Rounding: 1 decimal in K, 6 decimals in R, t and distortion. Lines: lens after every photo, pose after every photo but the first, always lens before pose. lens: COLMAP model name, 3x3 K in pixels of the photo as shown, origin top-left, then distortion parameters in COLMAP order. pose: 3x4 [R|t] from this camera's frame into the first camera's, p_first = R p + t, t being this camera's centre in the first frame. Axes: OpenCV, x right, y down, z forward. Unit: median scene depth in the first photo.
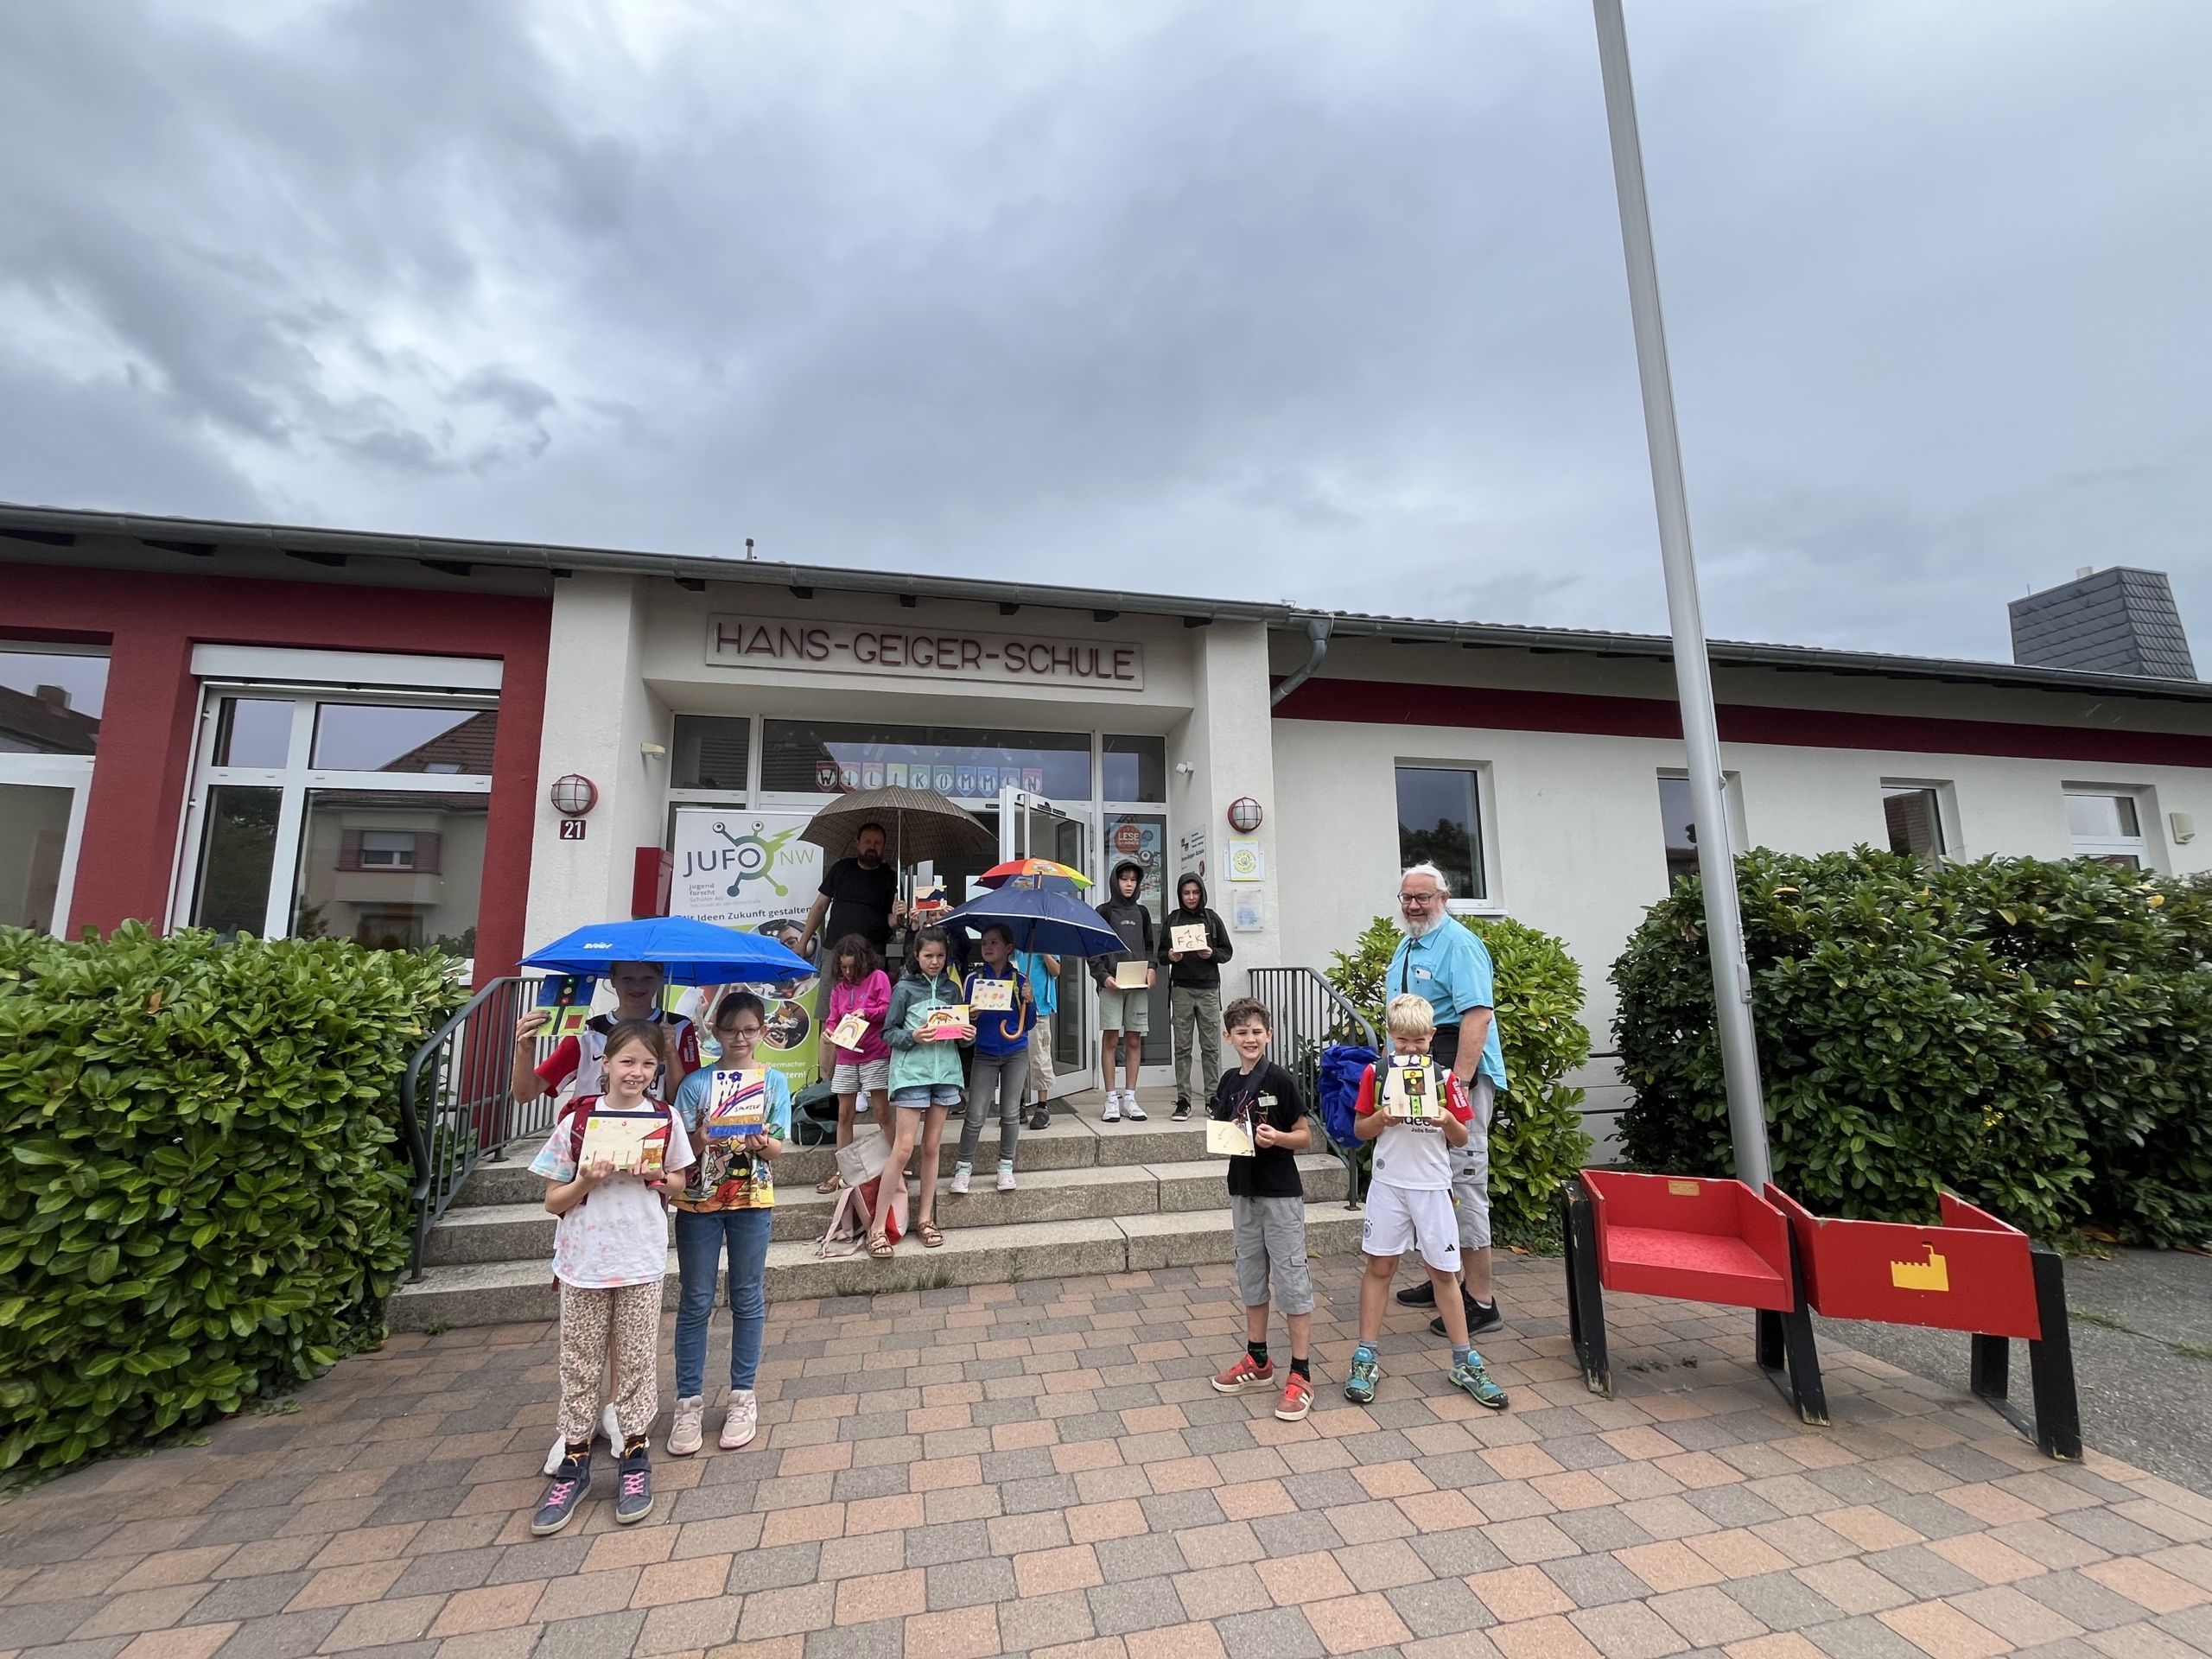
lens RADIAL K [[889.0, 0, 1100.5], [0, 889.0, 831.1], [0, 0, 1]] dist [-0.006802, 0.000114]
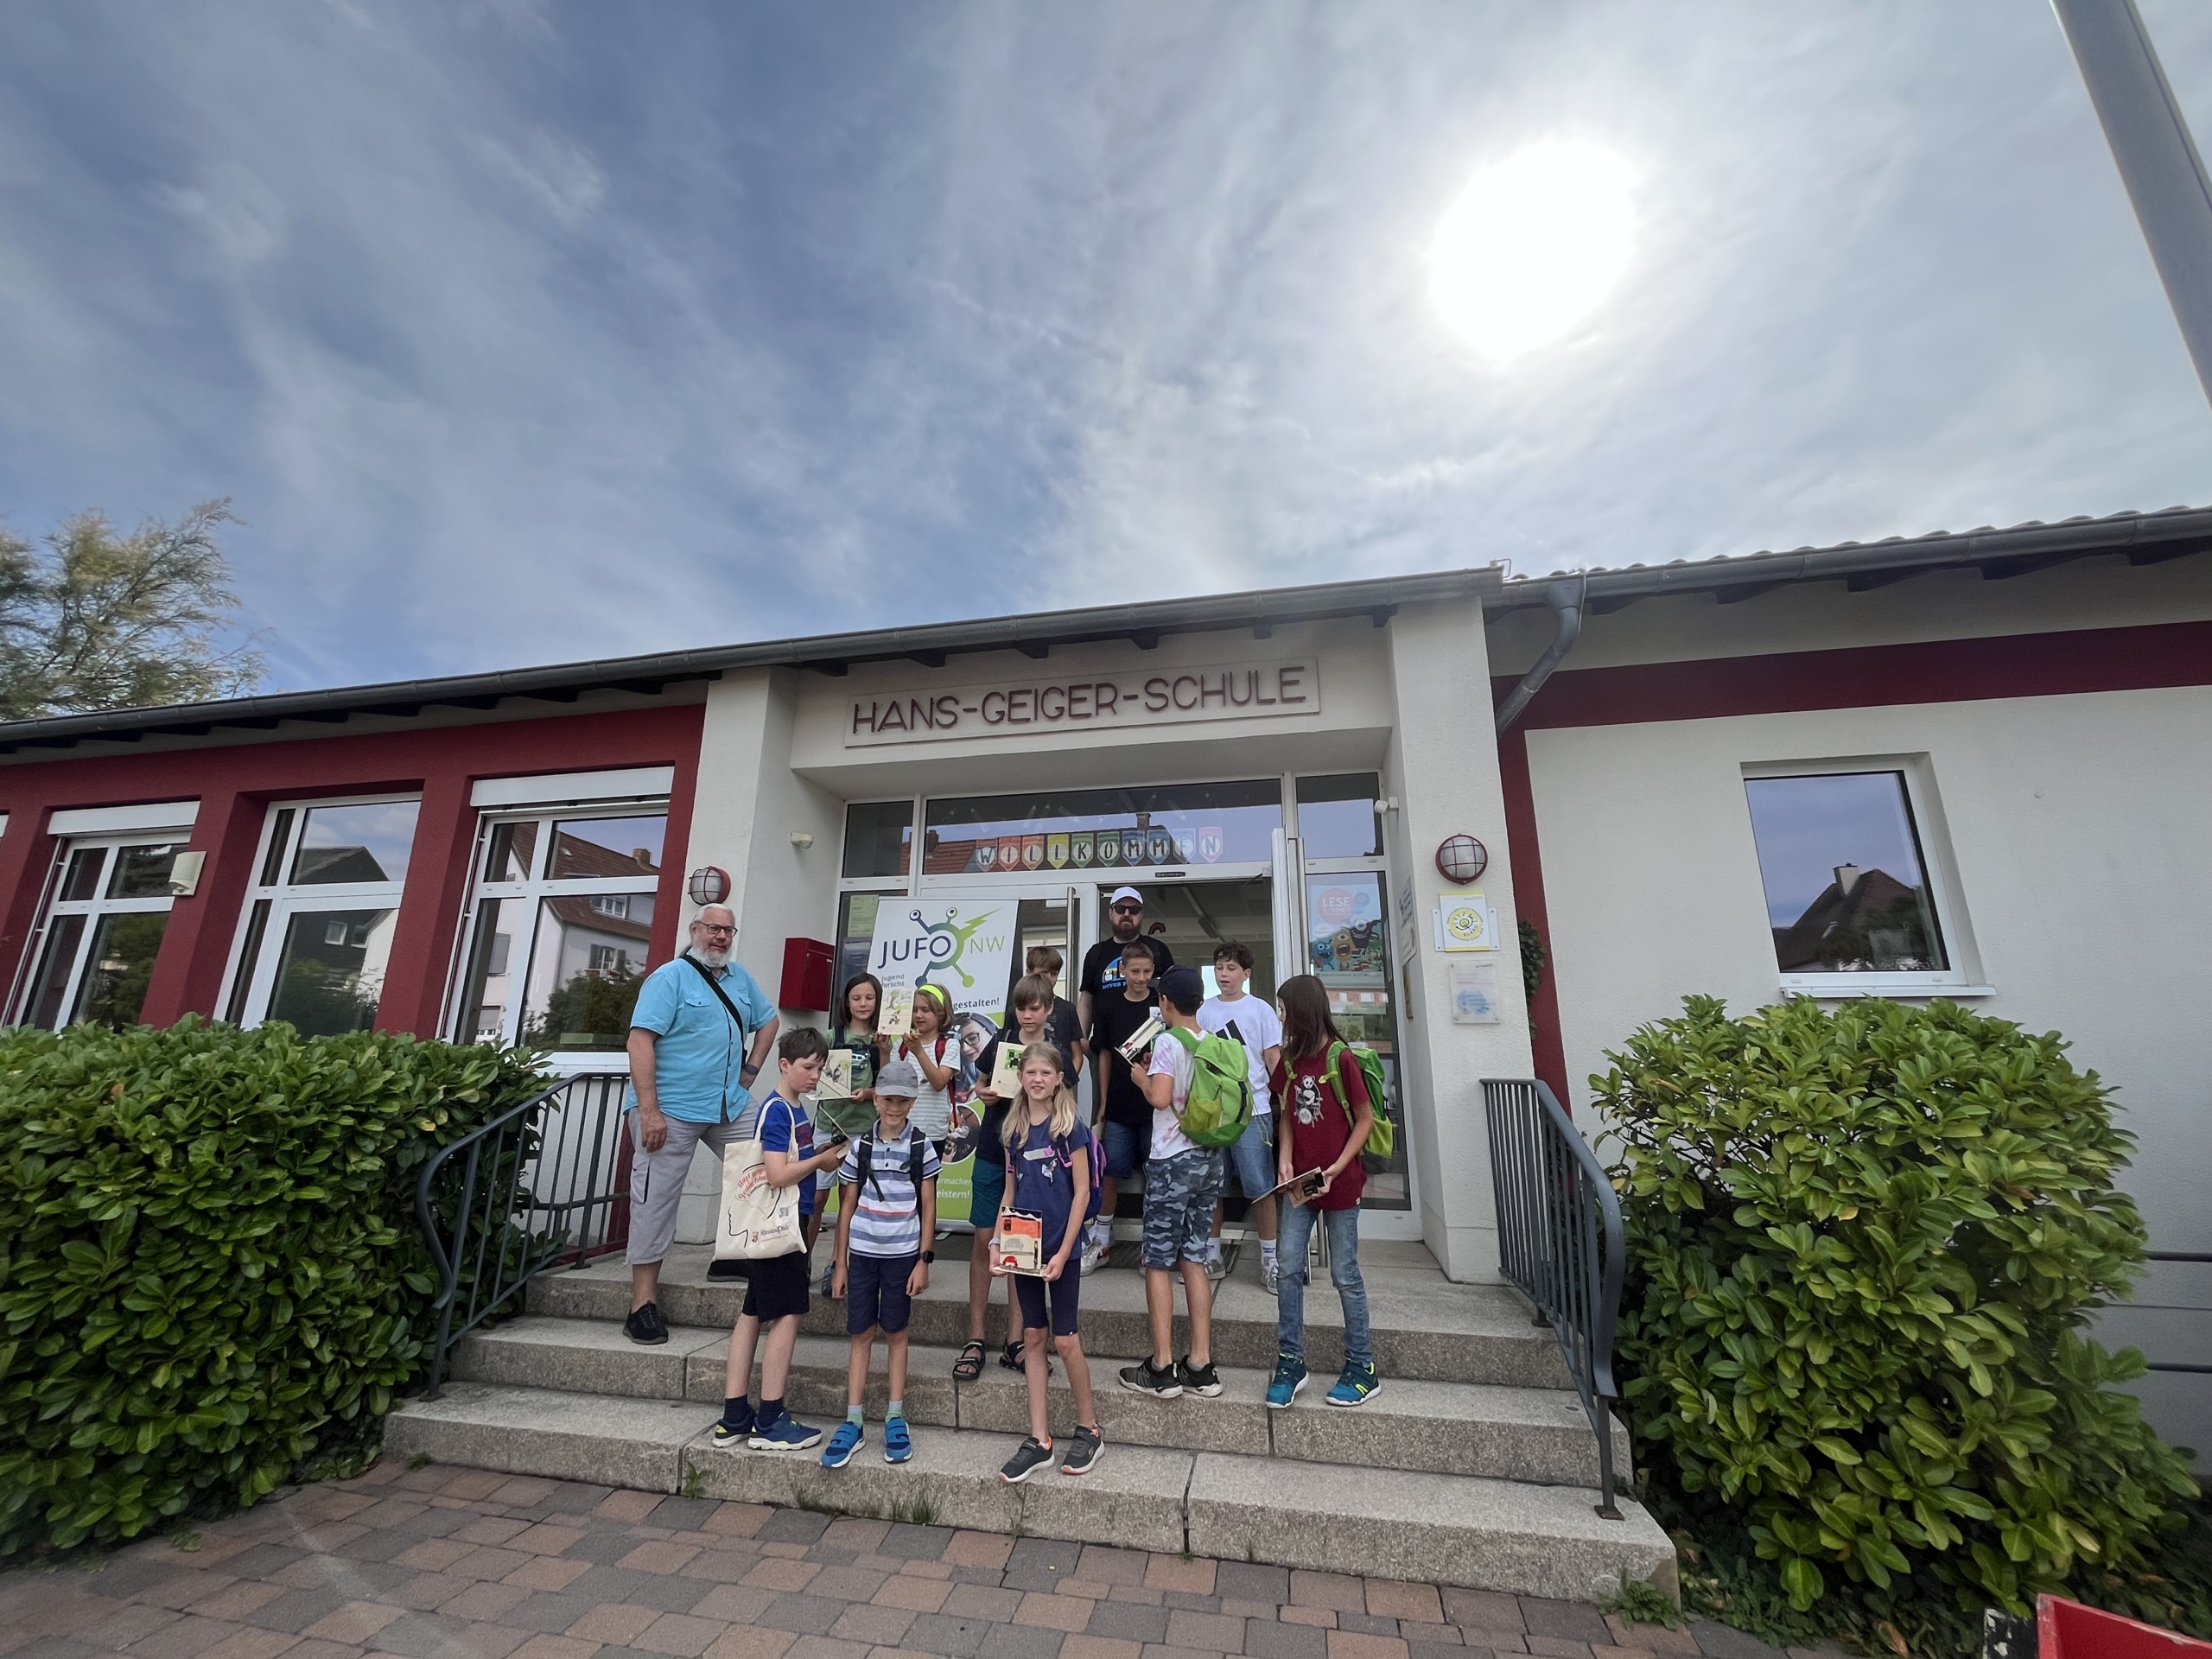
lens RADIAL K [[889.0, 0, 1111.0], [0, 889.0, 816.5], [0, 0, 1]] dist [-0.006802, 0.000114]
pose [[0.908267, -0.097441, -0.406886, 0.205829], [0.048438, 0.990452, -0.129069, 0.027947], [0.415578, 0.097520, 0.904314, 0.233595]]
